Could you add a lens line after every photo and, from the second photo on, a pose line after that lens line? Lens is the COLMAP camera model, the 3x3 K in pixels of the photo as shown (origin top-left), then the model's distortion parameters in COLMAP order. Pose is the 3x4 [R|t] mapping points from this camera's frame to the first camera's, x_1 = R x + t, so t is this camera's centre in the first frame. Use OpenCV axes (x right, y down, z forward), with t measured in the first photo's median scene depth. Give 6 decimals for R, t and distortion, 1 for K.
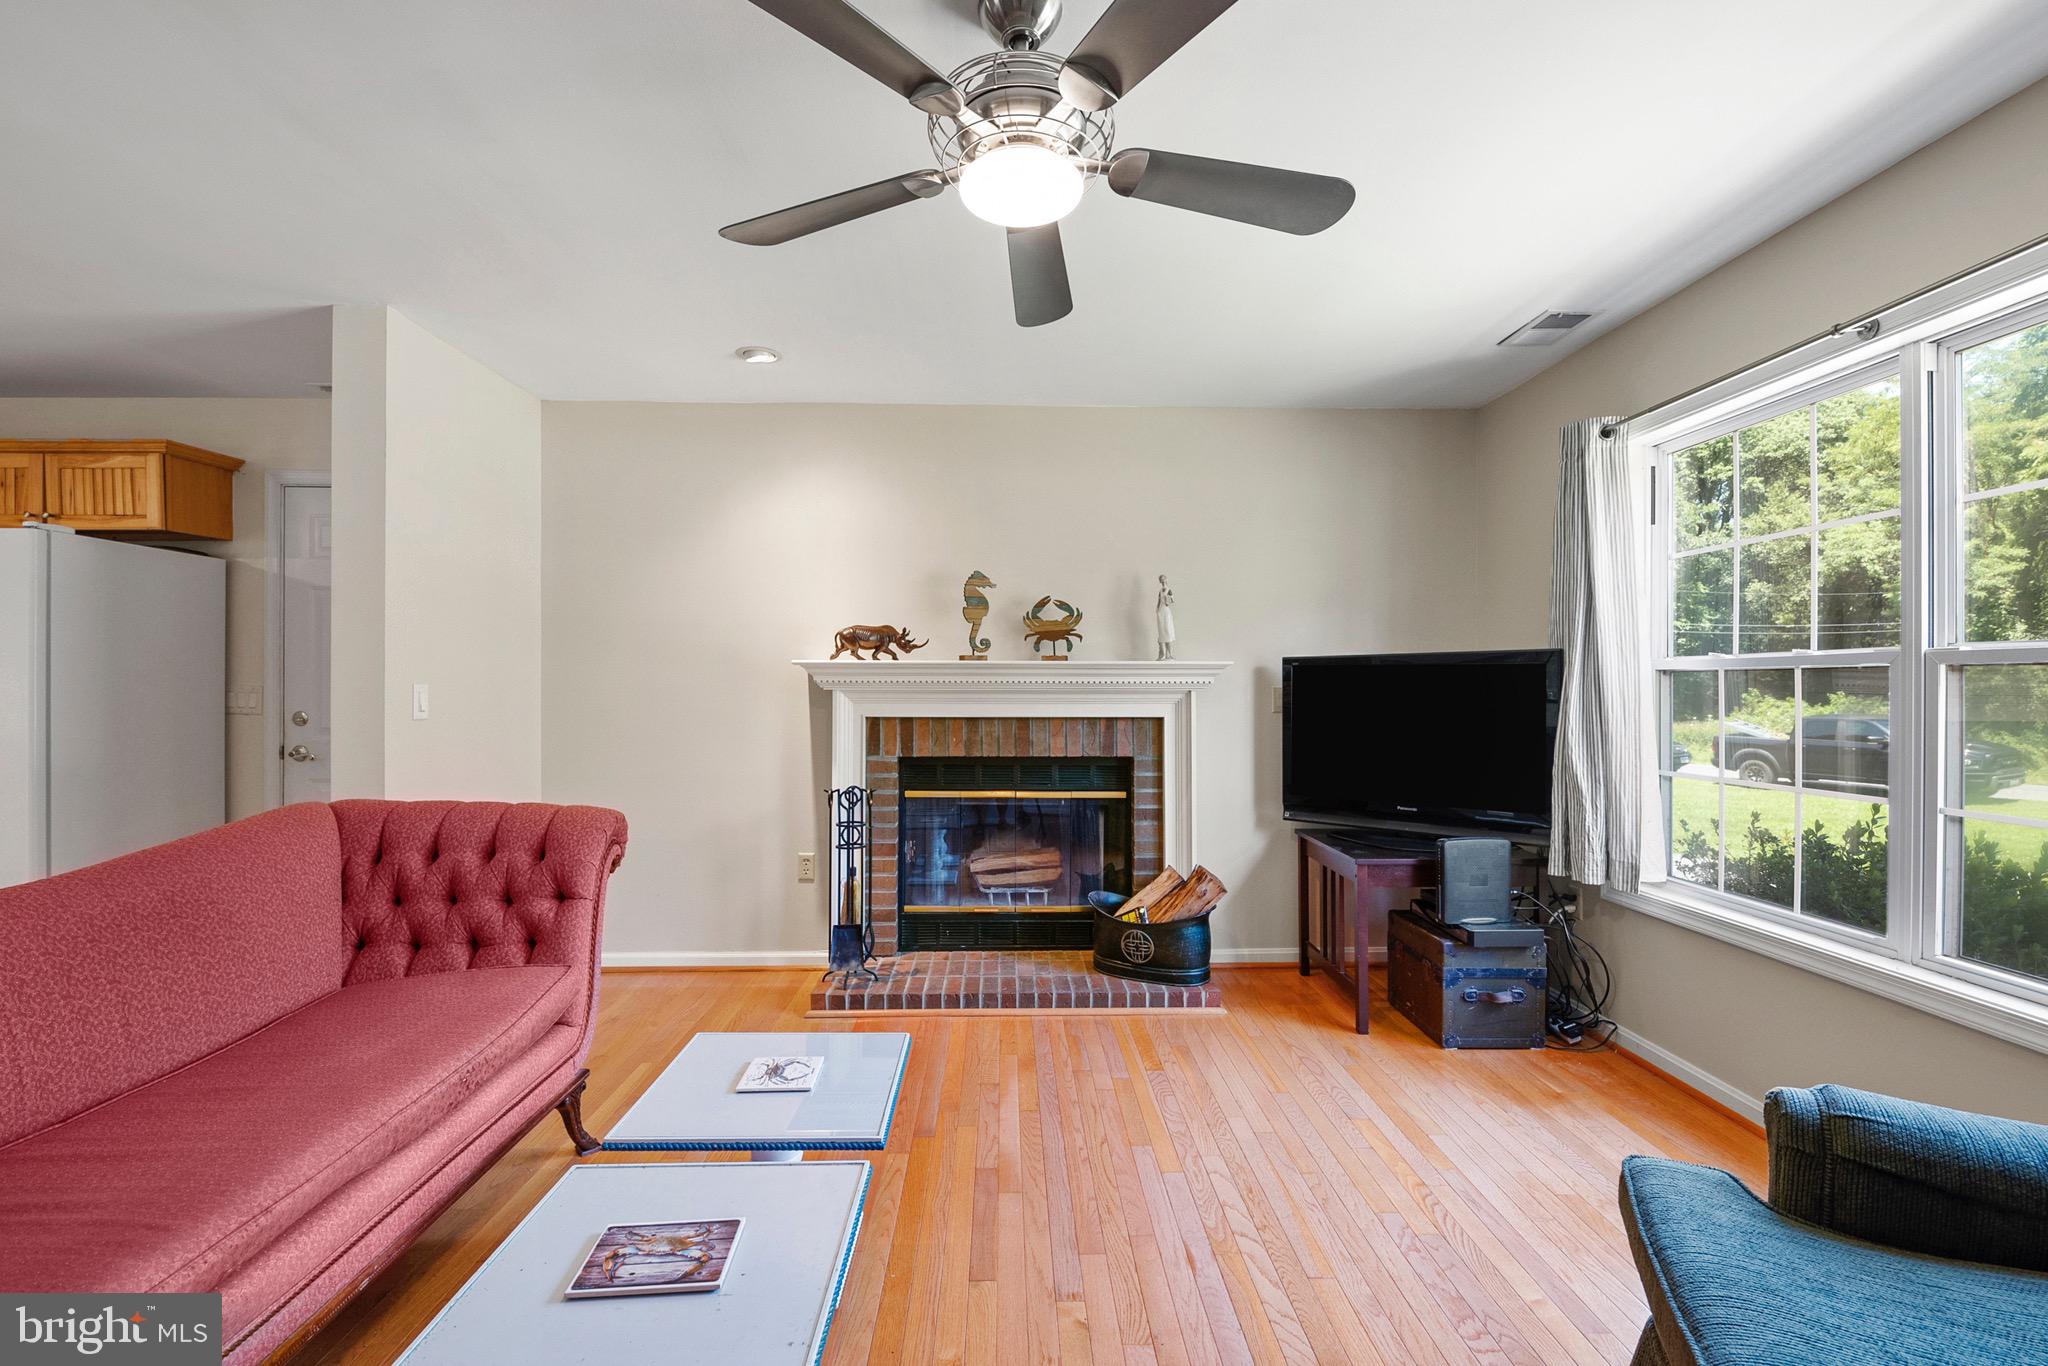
lens RADIAL K [[808.5, 0, 1021.9], [0, 808.5, 689.5], [0, 0, 1]] dist [0.001937, -0.005894]
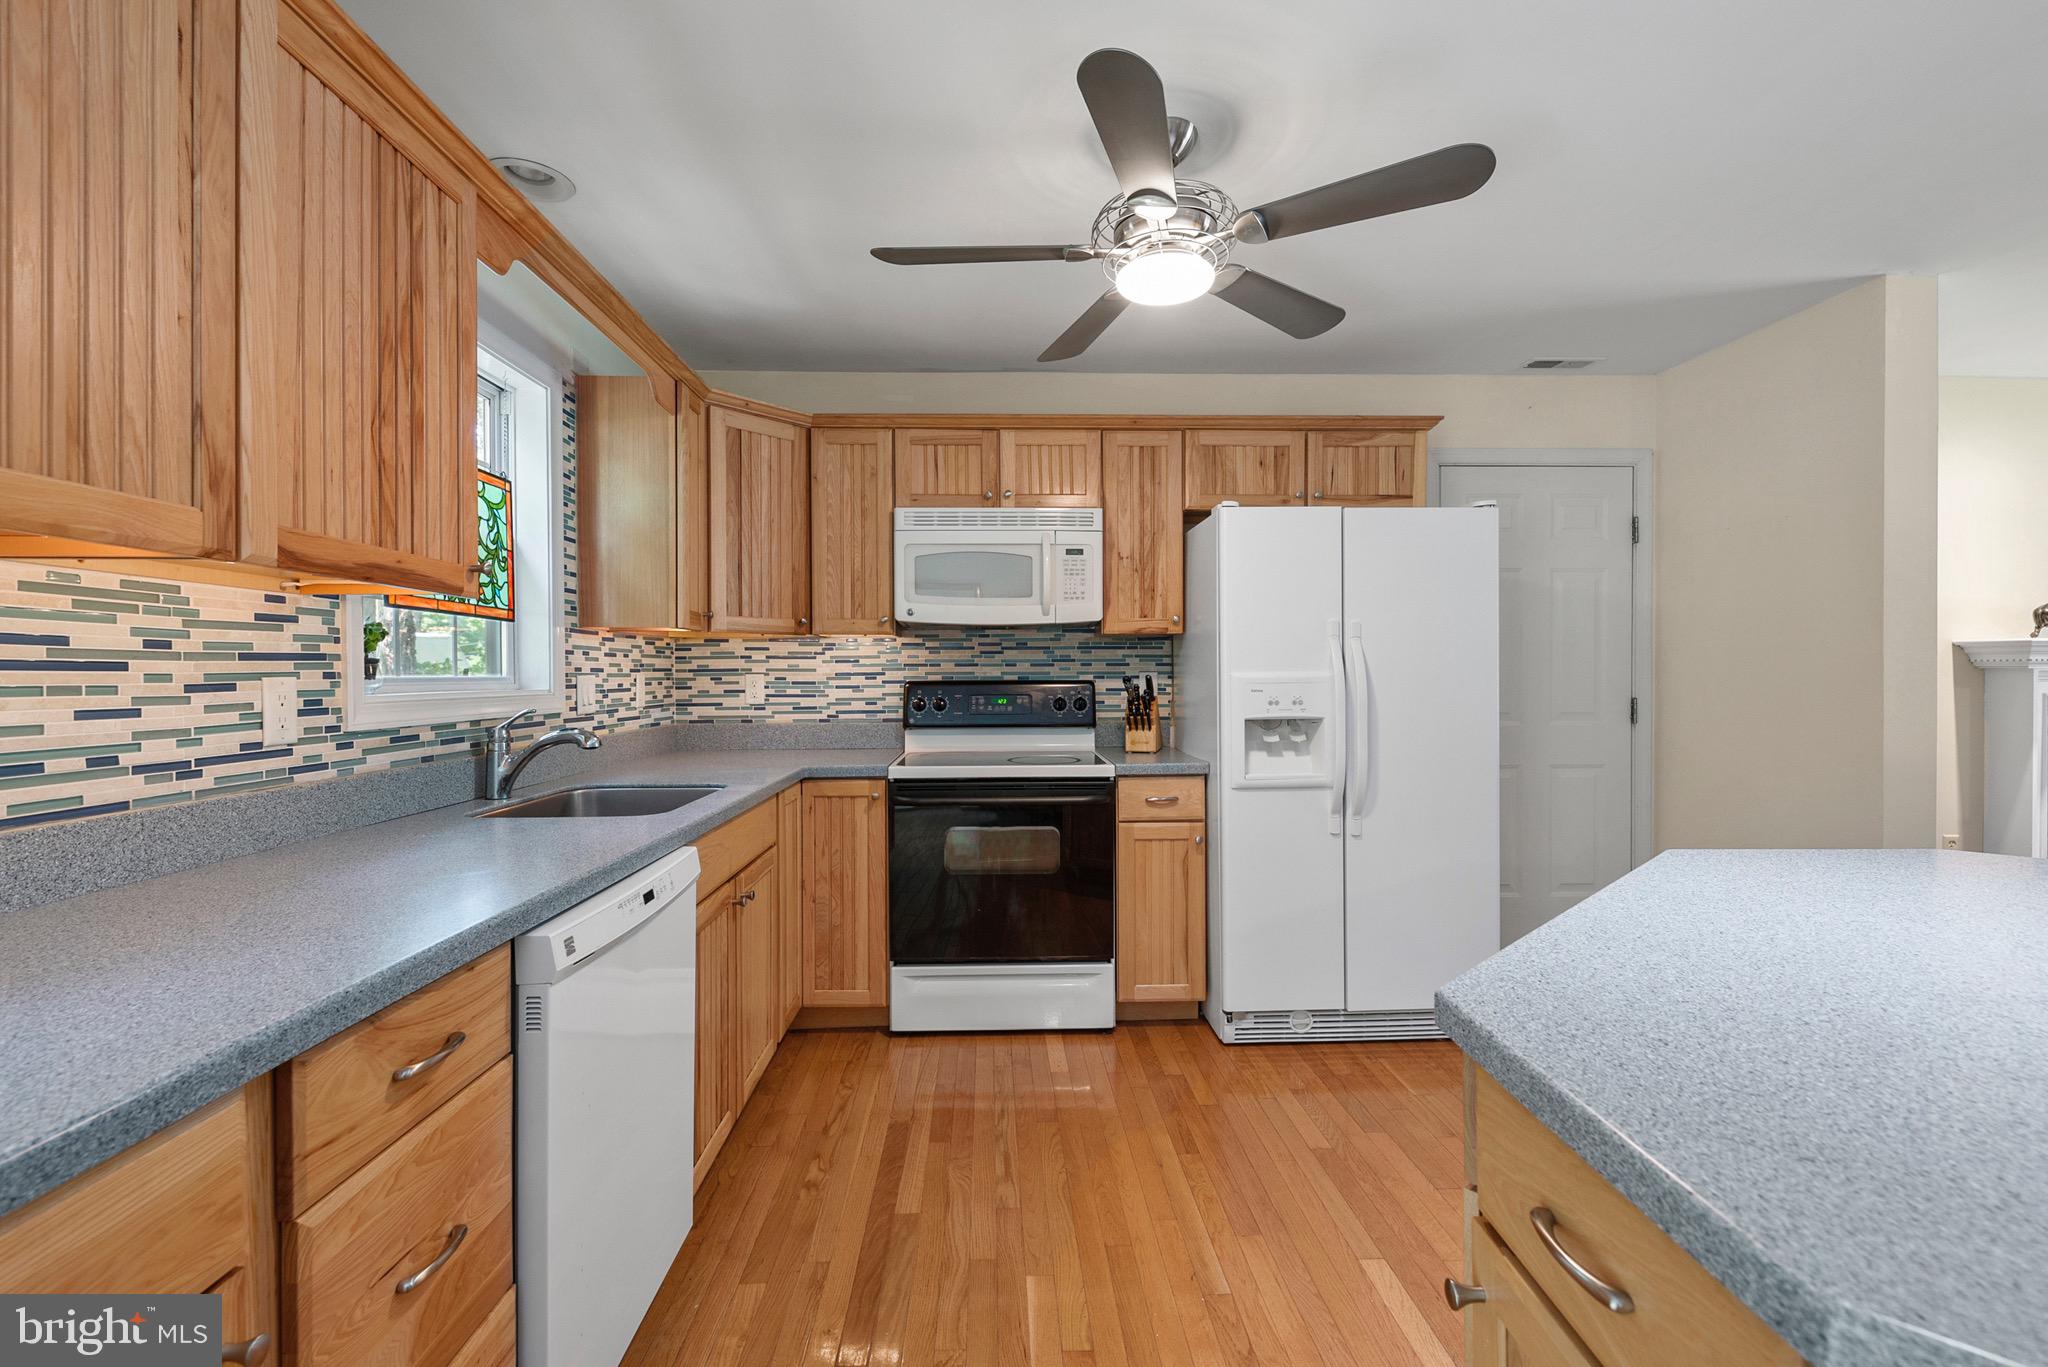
lens RADIAL K [[818.2, 0, 1040.7], [0, 818.2, 687.5], [0, 0, 1]] dist [0.008625, -0.005333]
pose [[0.999912, -0.010102, 0.008631, -1.331996], [0.009953, 0.999803, 0.017165, -0.005713], [-0.008803, -0.017077, 0.999815, 0.008786]]
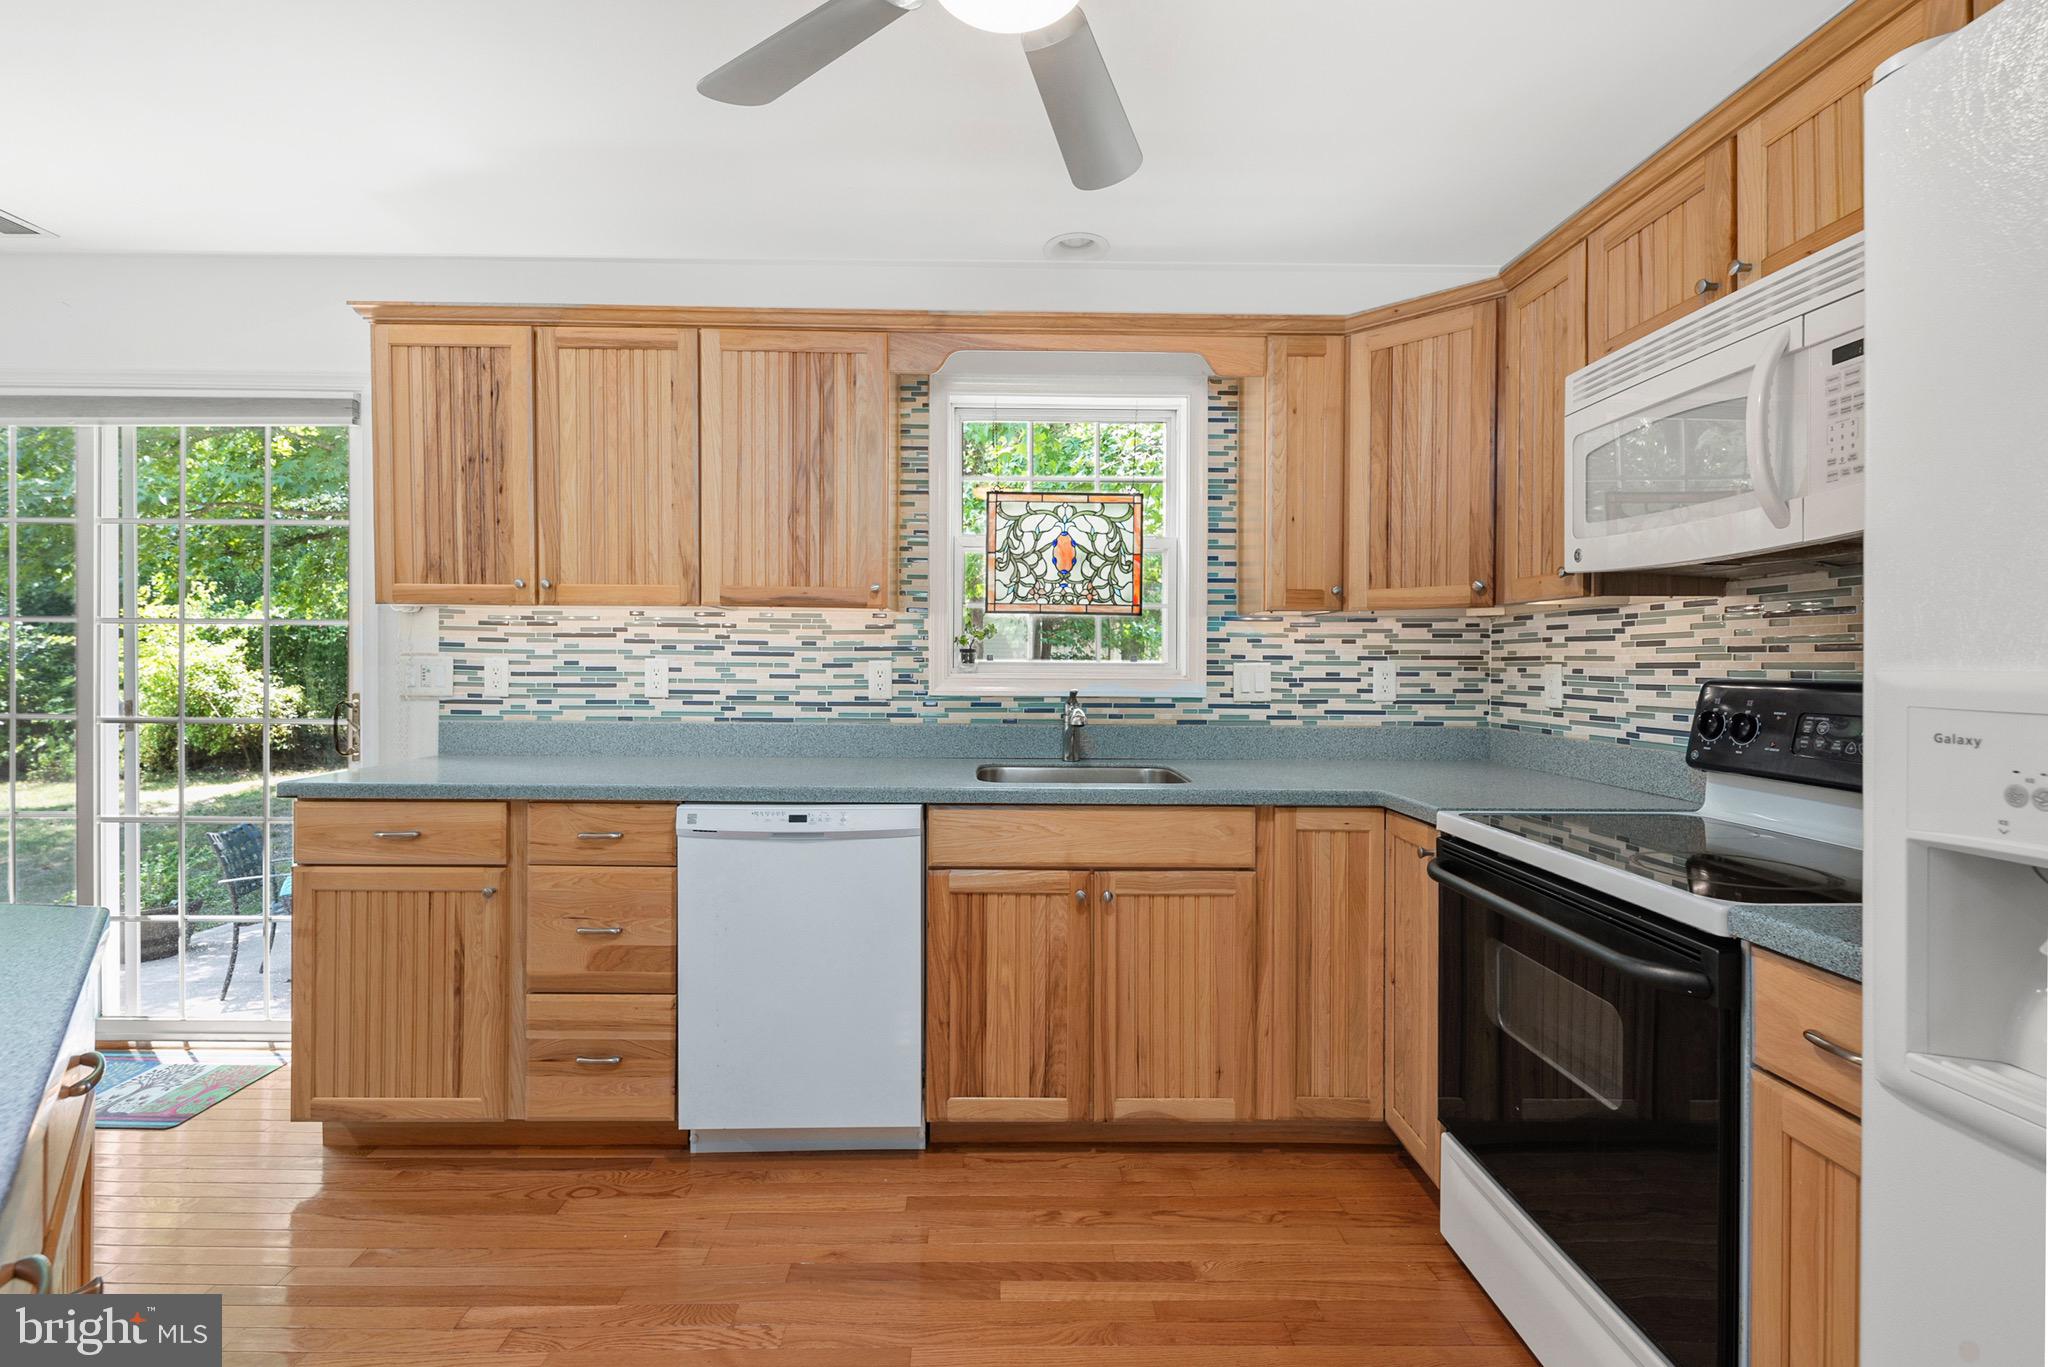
lens RADIAL K [[924.9, 0, 1013.5], [0, 924.9, 673.1], [0, 0, 1]] dist [0.019414, -0.017144]
pose [[-0.005053, 0.006998, -0.999963, -0.928913], [-0.007215, 0.999949, 0.007035, -0.003232], [0.999961, 0.007250, -0.005003, 0.511911]]
